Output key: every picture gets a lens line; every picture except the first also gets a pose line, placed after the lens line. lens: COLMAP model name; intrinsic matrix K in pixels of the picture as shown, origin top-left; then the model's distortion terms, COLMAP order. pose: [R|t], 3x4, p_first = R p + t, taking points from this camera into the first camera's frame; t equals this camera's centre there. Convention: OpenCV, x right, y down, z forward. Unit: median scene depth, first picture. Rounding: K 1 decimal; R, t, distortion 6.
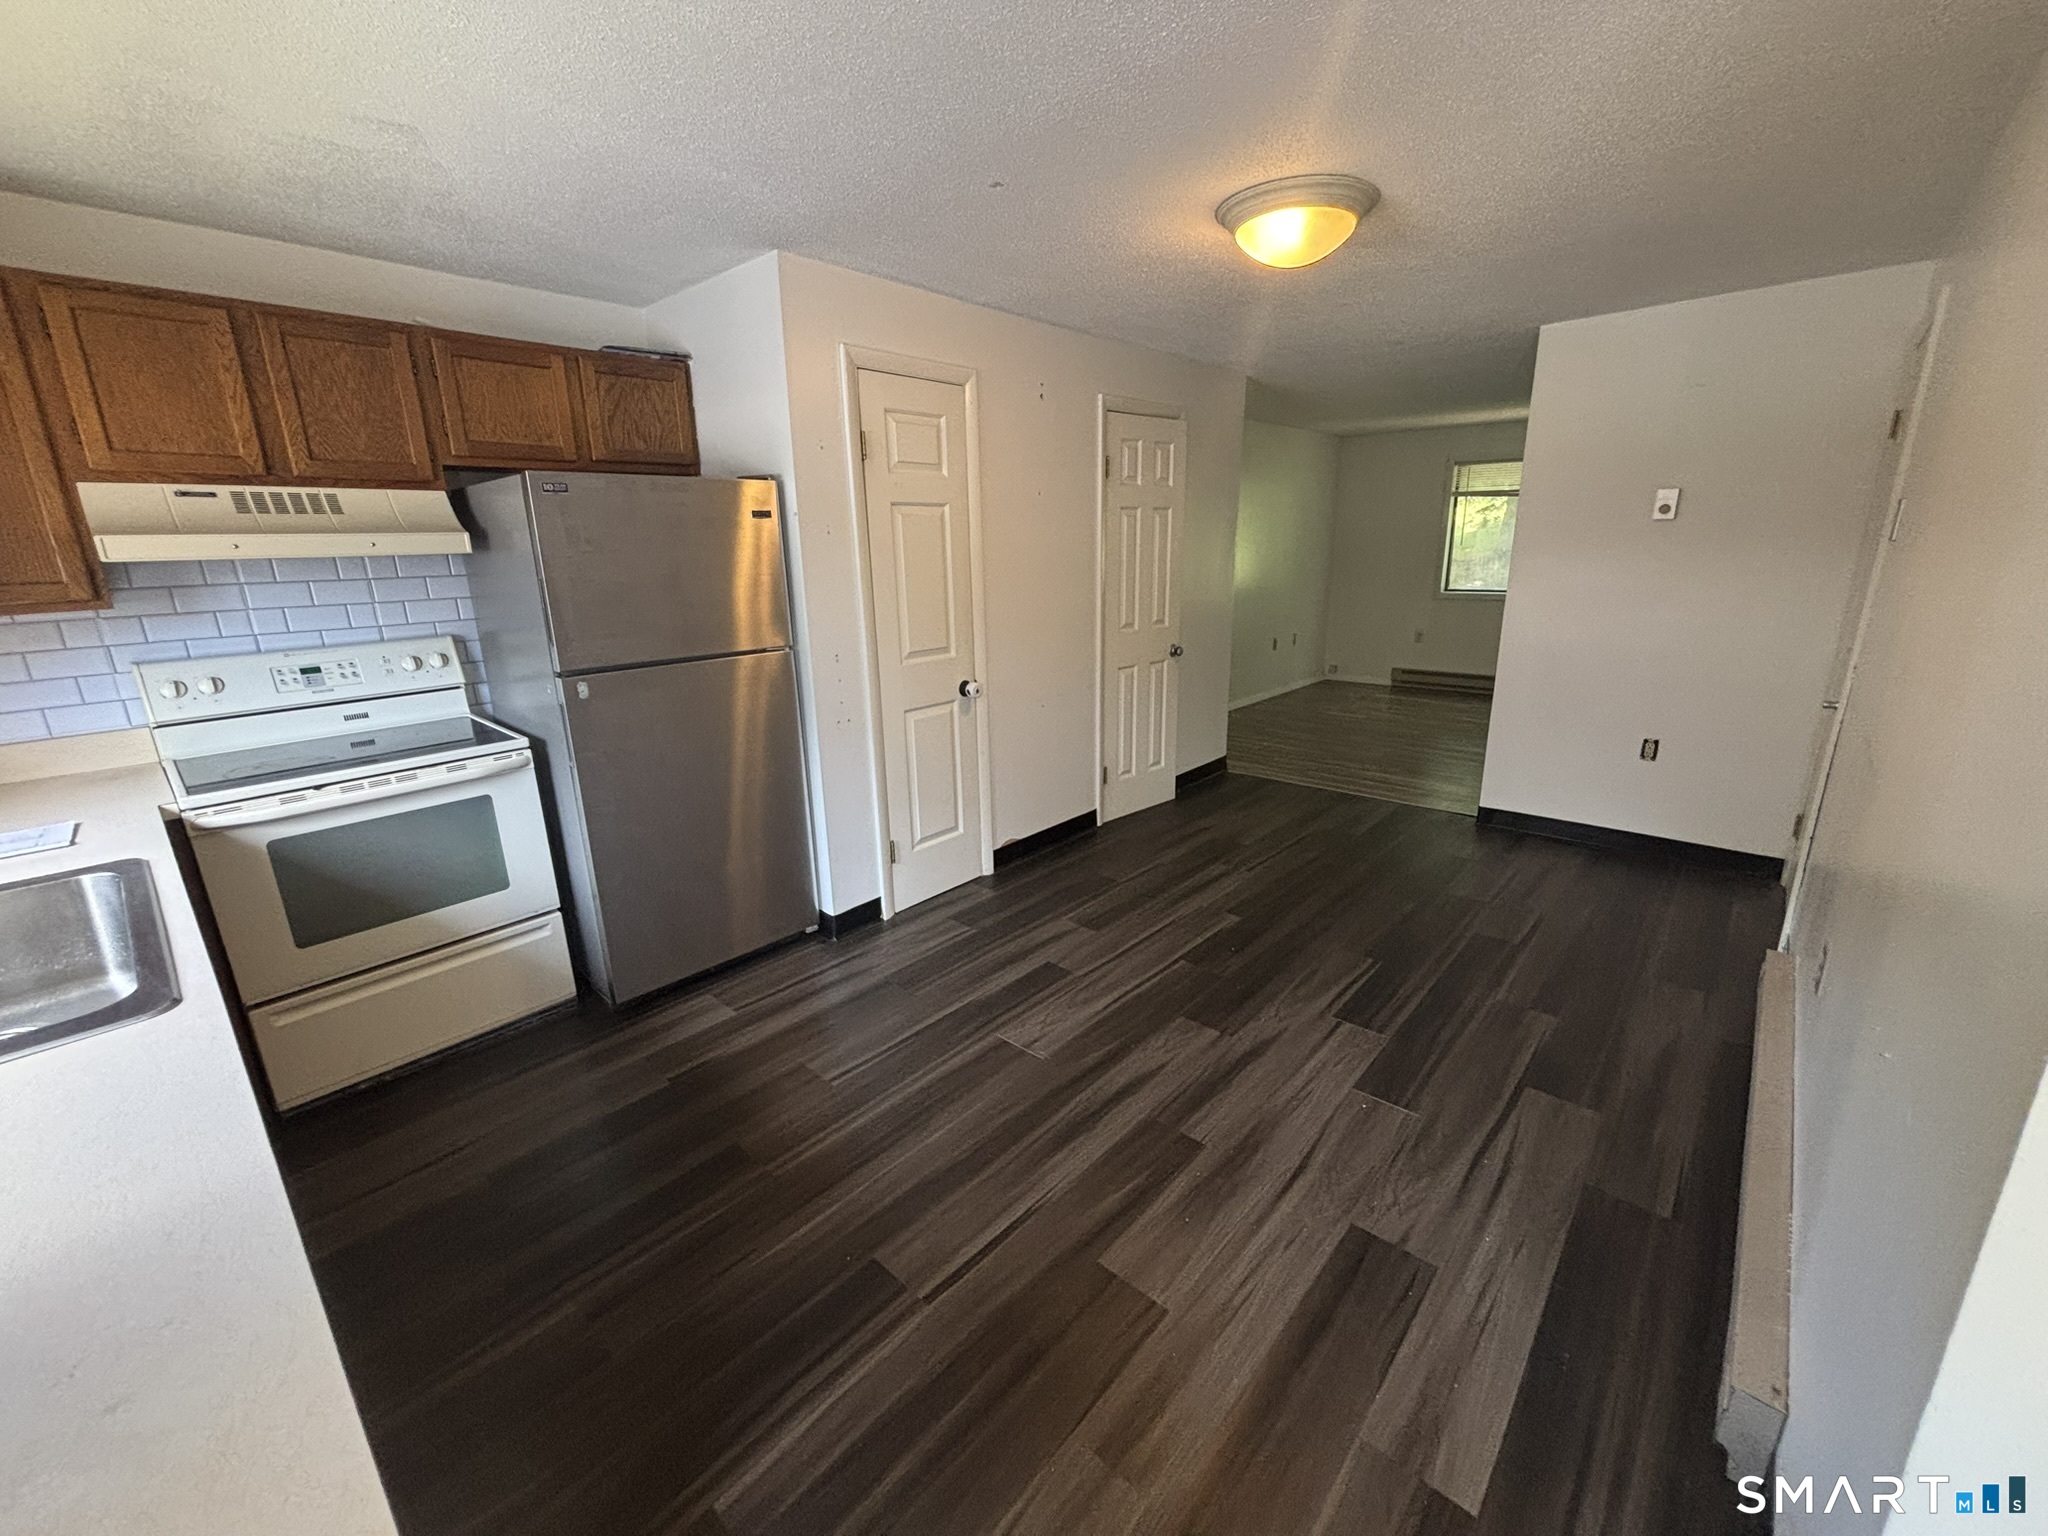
lens RADIAL K [[827.3, 0, 1032.3], [0, 827.3, 762.0], [0, 0, 1]] dist [0.034977, -0.016743]
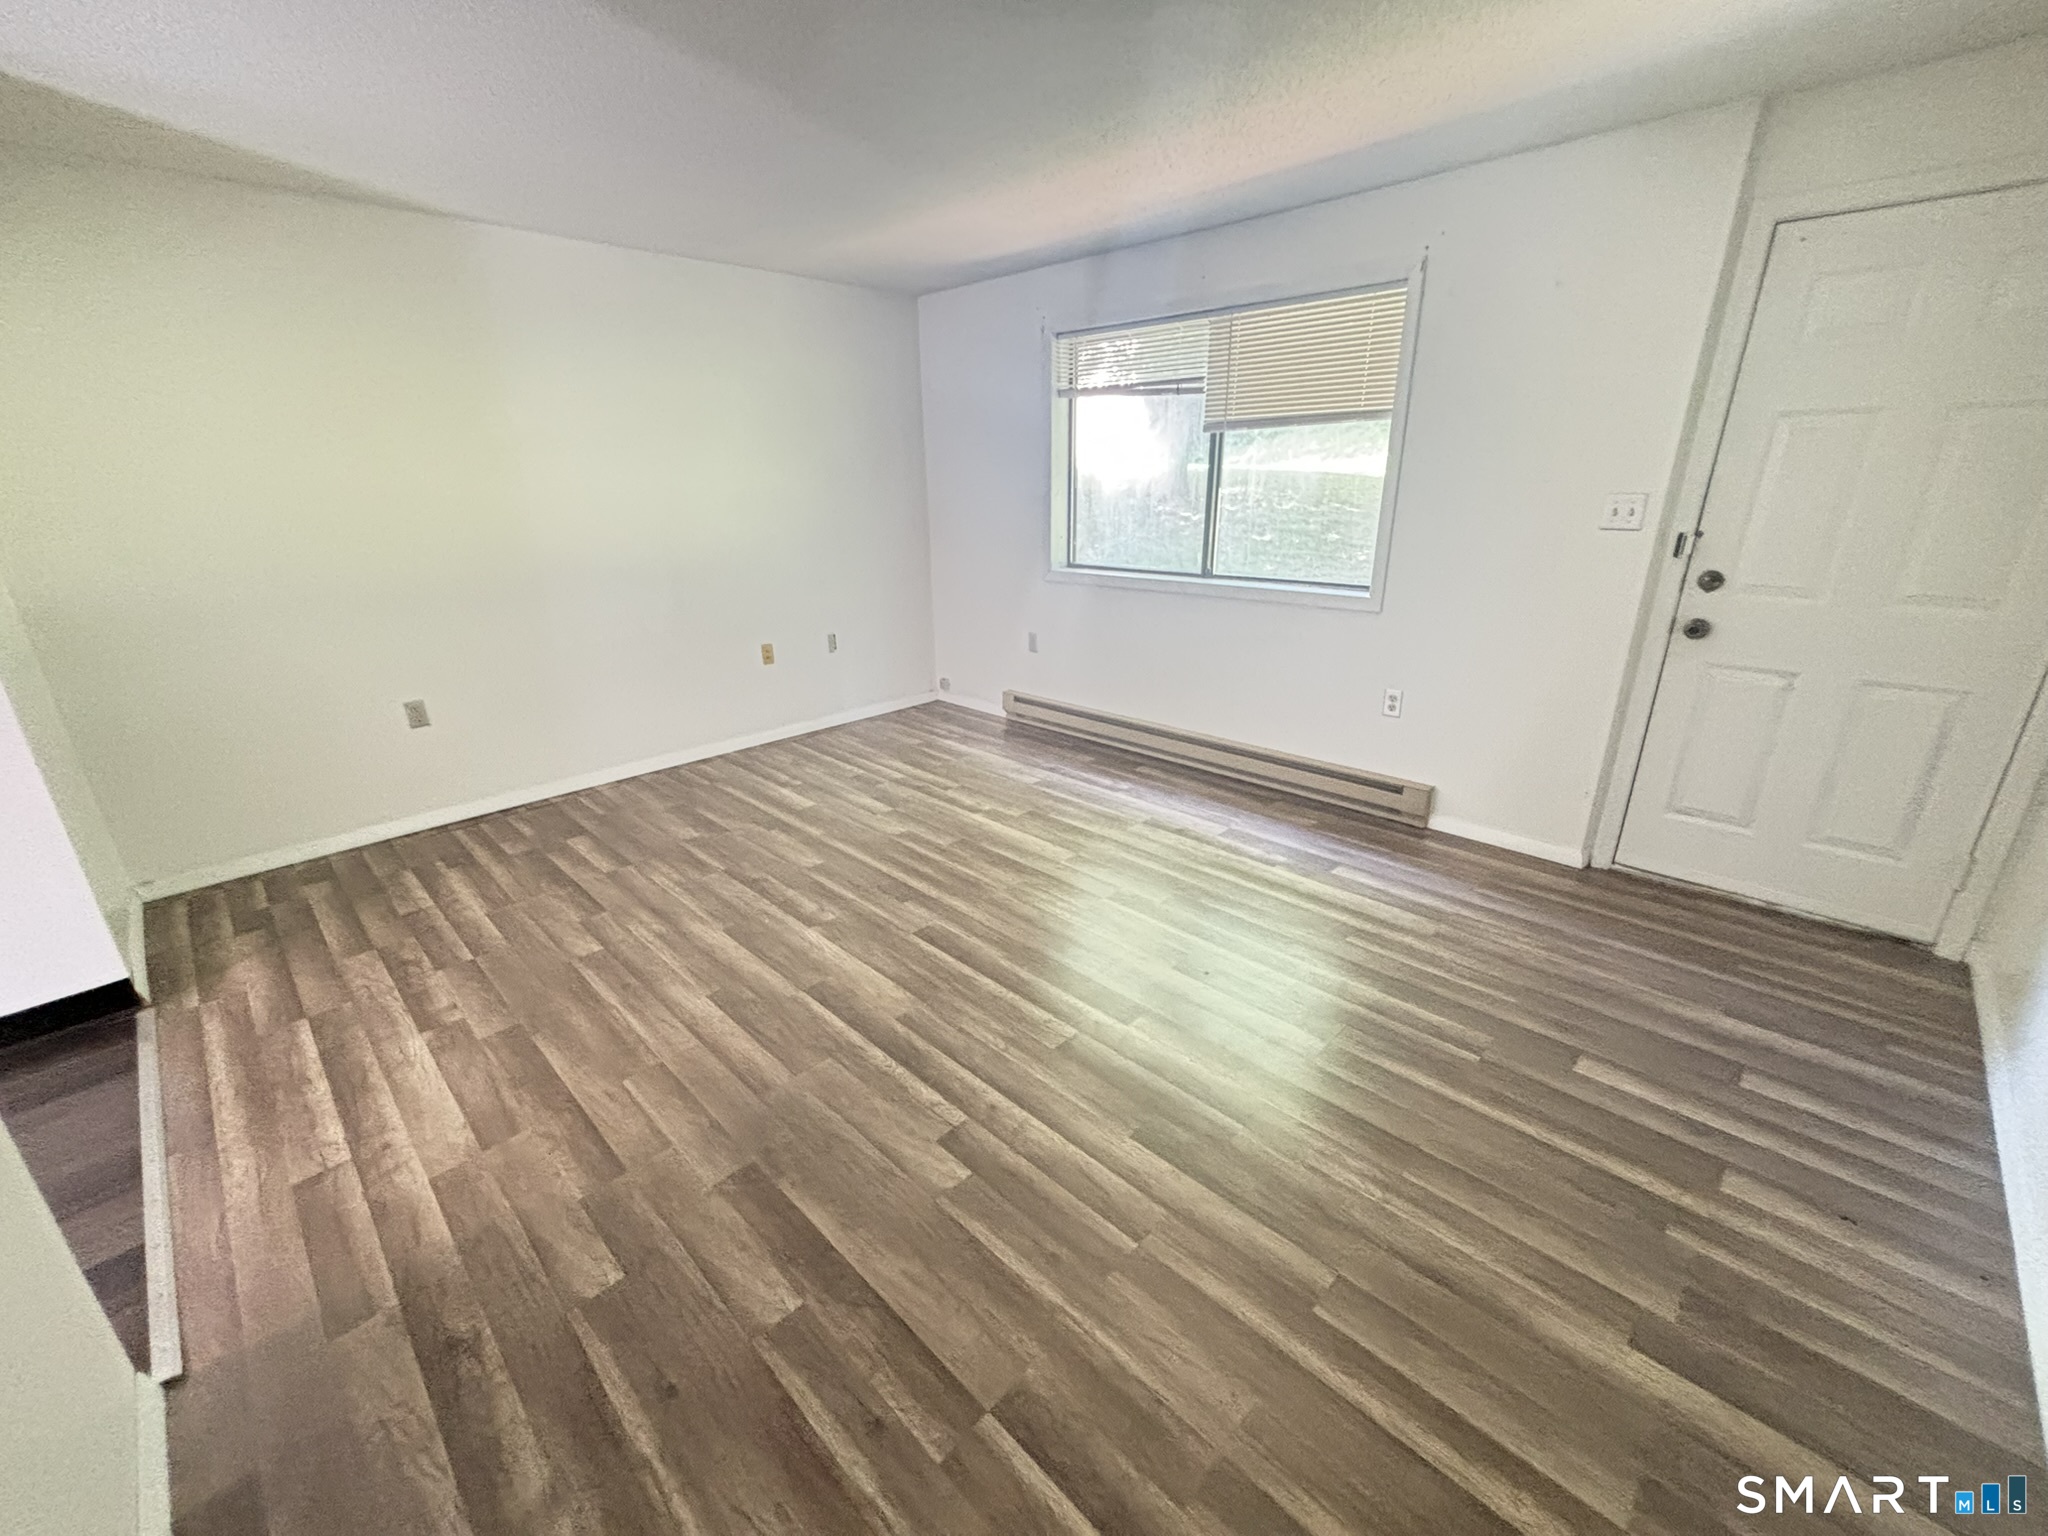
lens RADIAL K [[826.3, 0, 1024.5], [0, 826.3, 763.4], [0, 0, 1]] dist [0.001760, 0.000382]
pose [[0.998880, 0.019011, -0.043331, 1.142231], [-0.015603, 0.996858, 0.077662, -0.257008], [0.044672, -0.076899, 0.996038, 0.948660]]
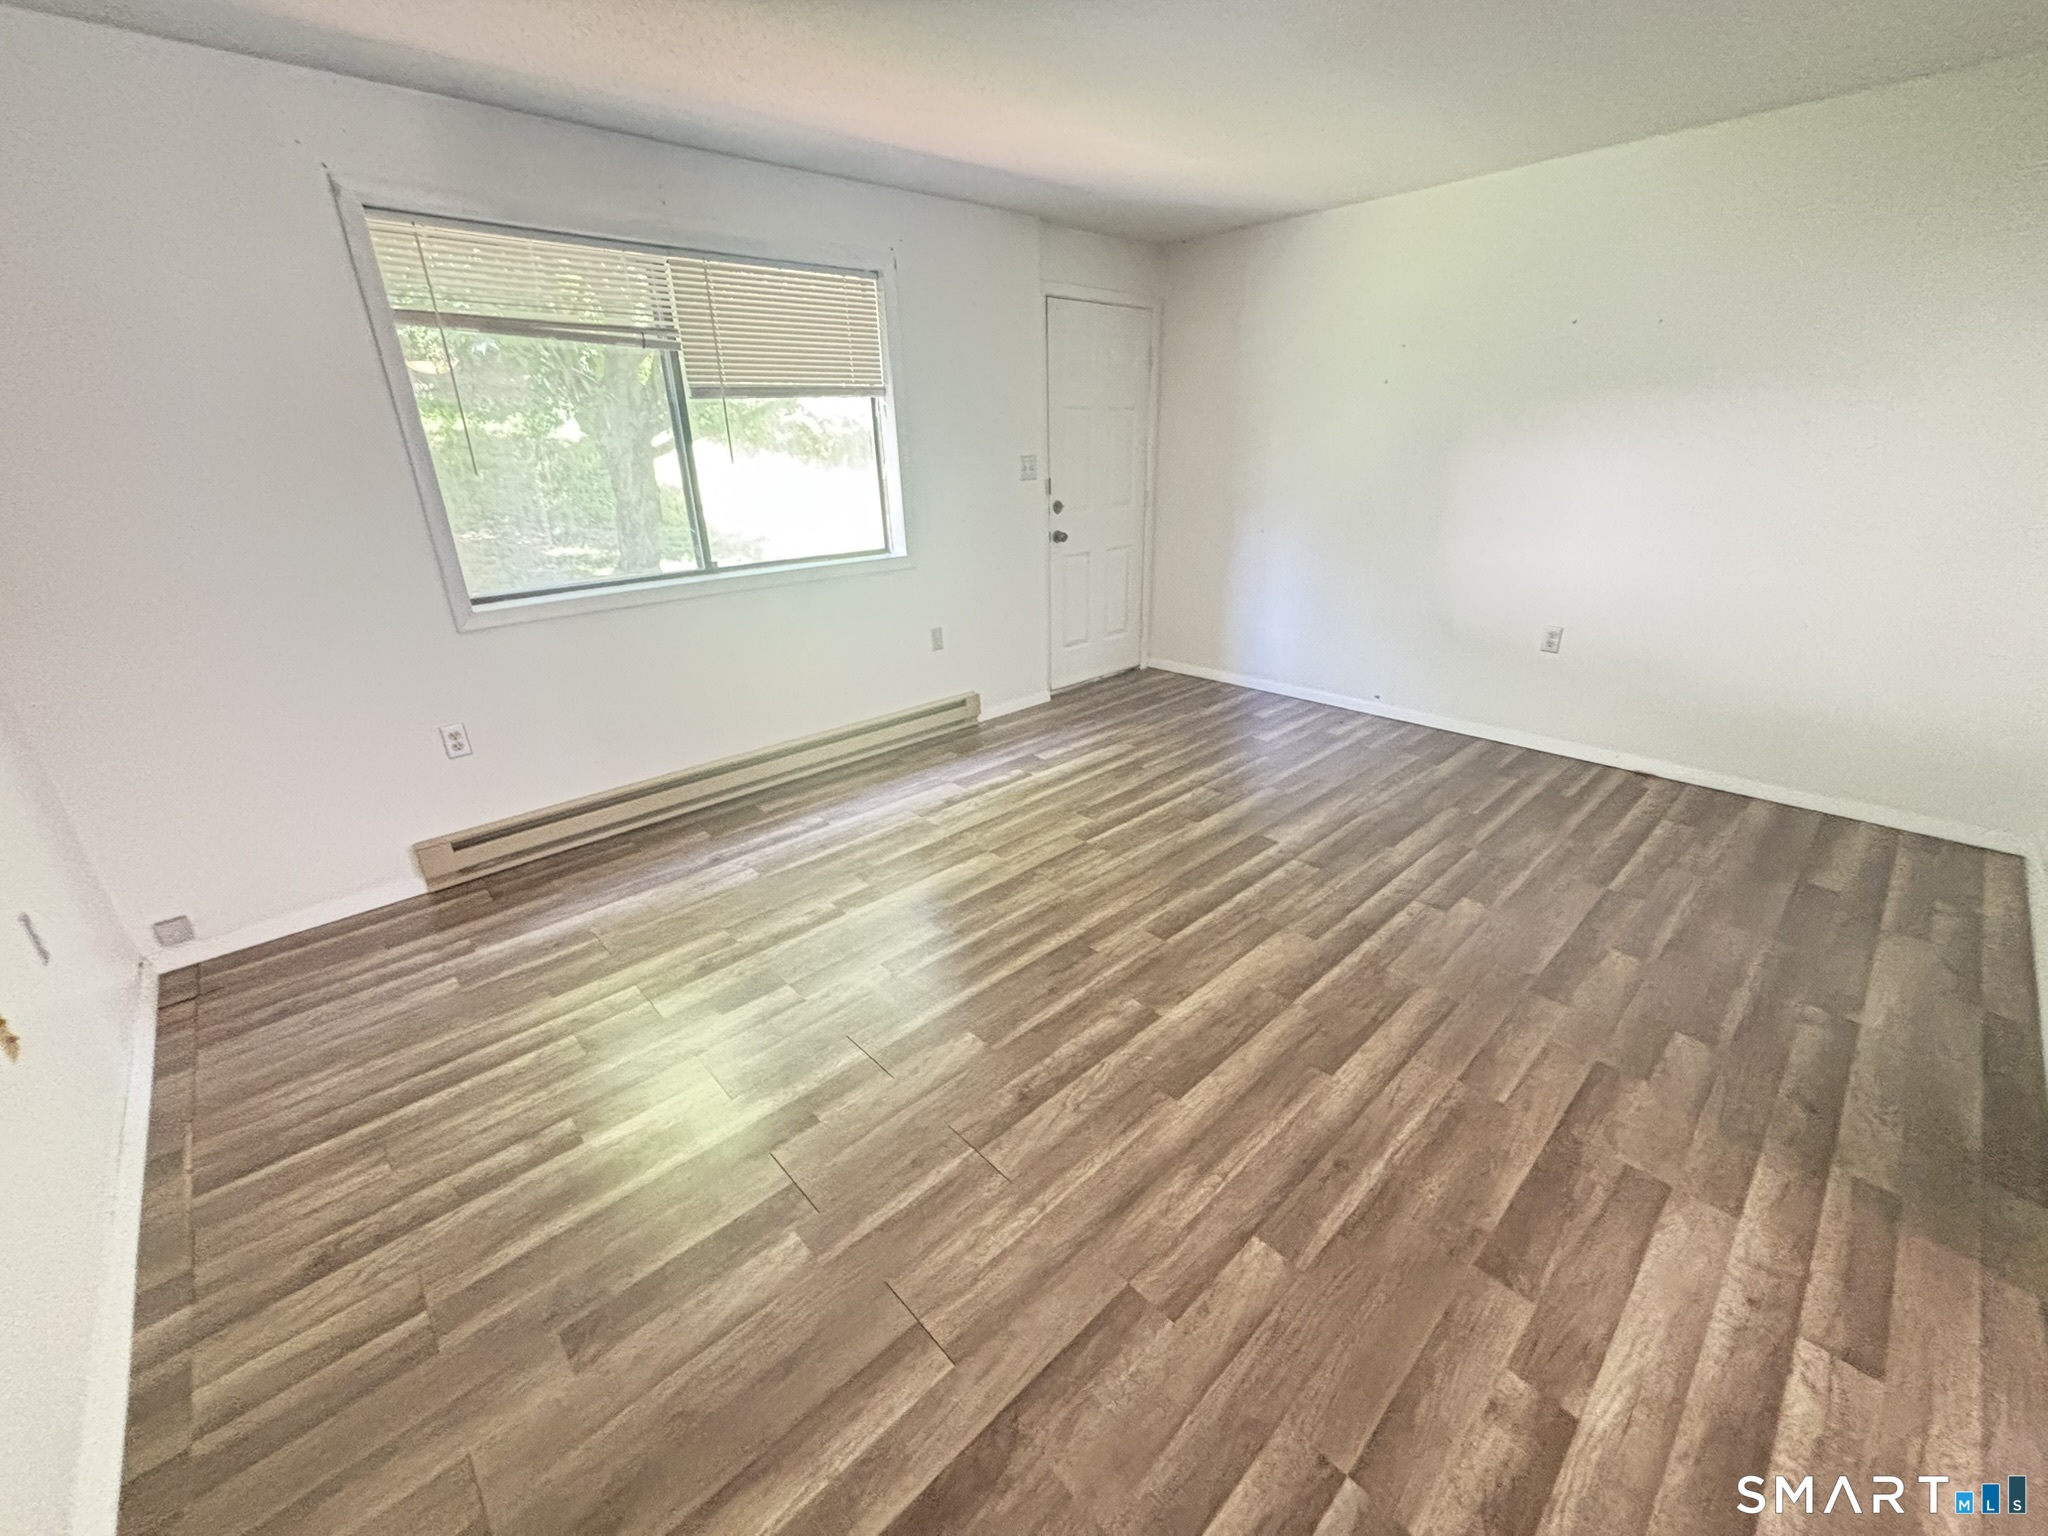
lens RADIAL K [[826.3, 0, 1024.5], [0, 826.3, 763.4], [0, 0, 1]] dist [0.001760, 0.000382]
pose [[0.092825, -0.348986, 0.932519, 0.372199], [0.279656, 0.908001, 0.311973, -0.432318], [-0.955603, 0.231826, 0.181881, 1.668827]]
